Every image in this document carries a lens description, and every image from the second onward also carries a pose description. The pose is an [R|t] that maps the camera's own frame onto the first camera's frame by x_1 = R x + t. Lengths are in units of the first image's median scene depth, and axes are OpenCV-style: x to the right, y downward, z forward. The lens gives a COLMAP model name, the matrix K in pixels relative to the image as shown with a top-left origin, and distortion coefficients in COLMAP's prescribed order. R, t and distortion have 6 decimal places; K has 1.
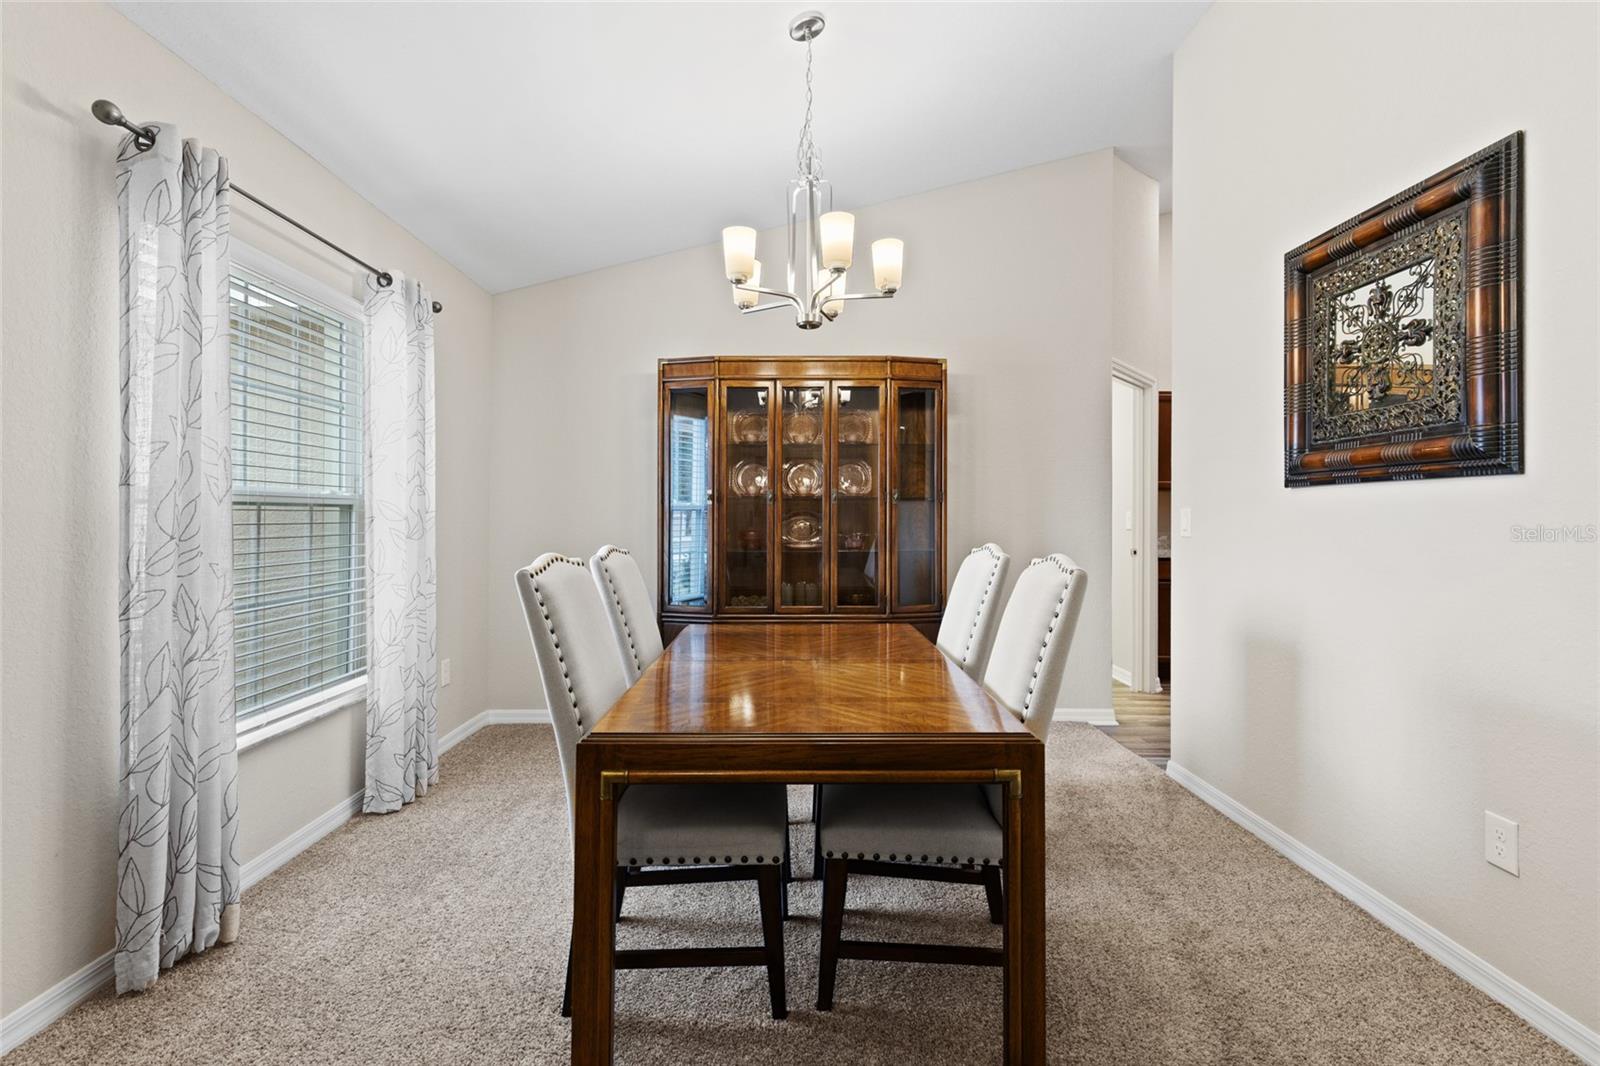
lens RADIAL K [[738.7, 0, 782.1], [0, 738.7, 513.2], [0, 0, 1]] dist [0.002629, 0.000180]
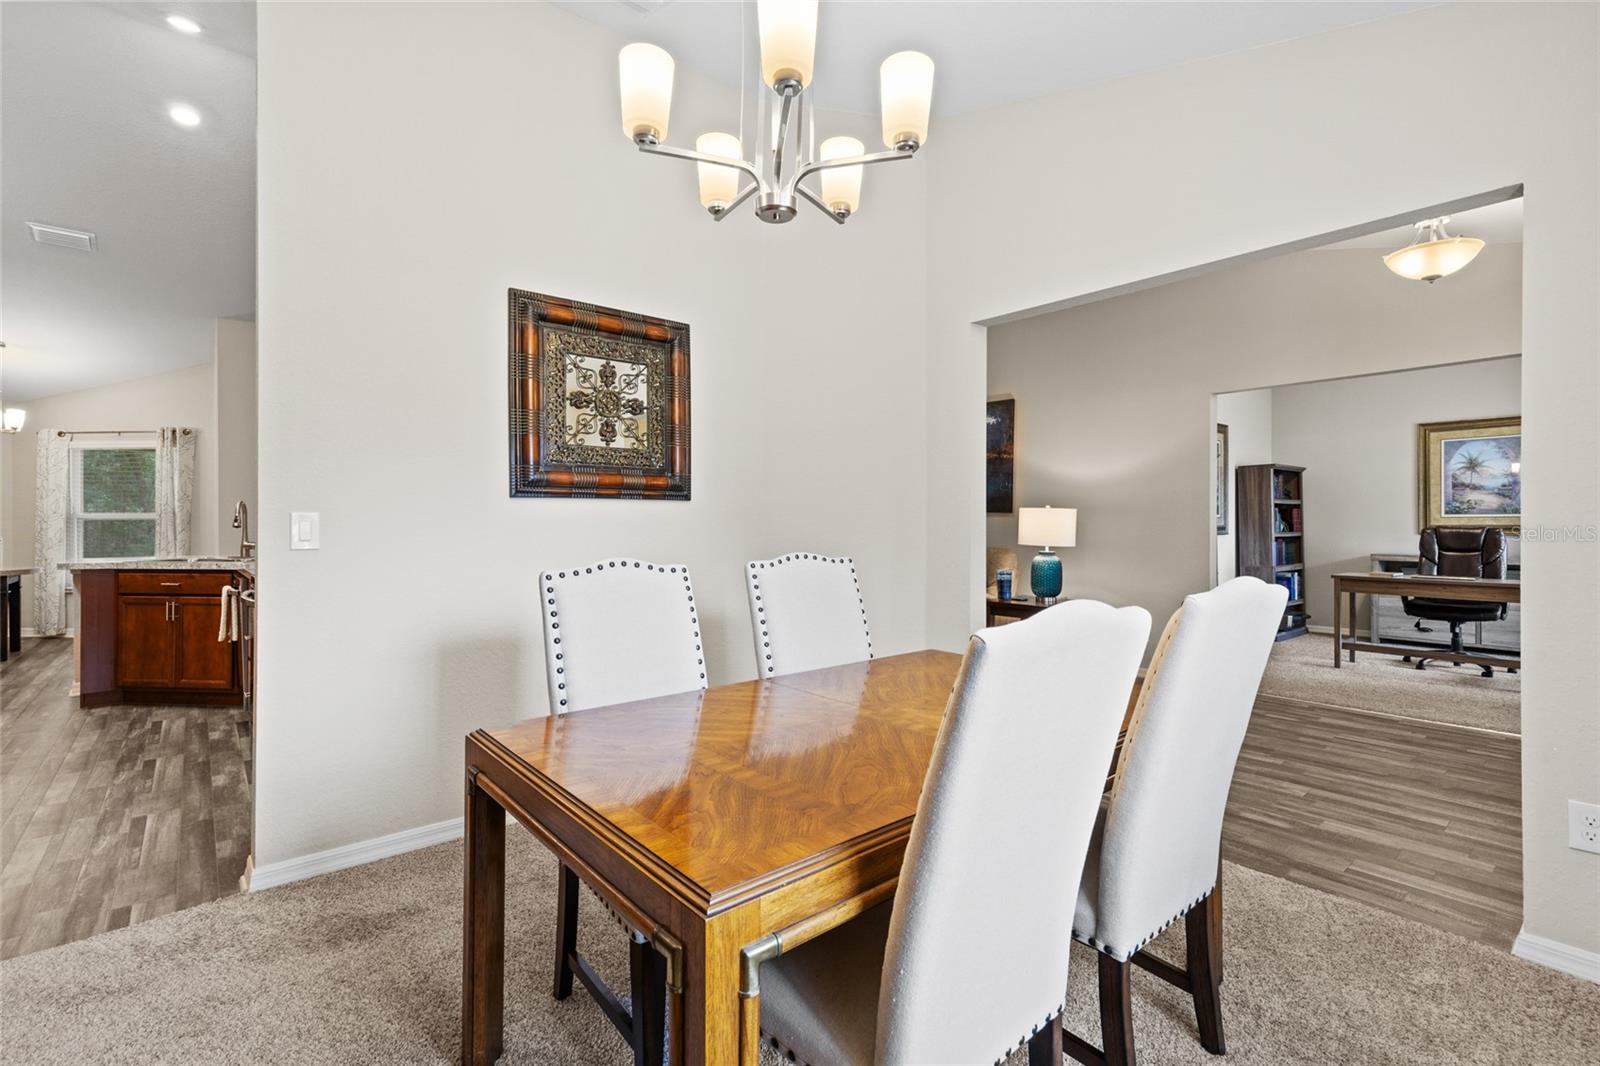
lens RADIAL K [[688.2, 0, 832.9], [0, 688.2, 529.4], [0, 0, 1]] dist [-0.001207, -0.000118]
pose [[-0.663809, -0.011567, 0.747813, -0.507062], [-0.003569, 0.999918, 0.012299, -0.001047], [-0.747894, 0.005496, -0.663796, 1.595545]]
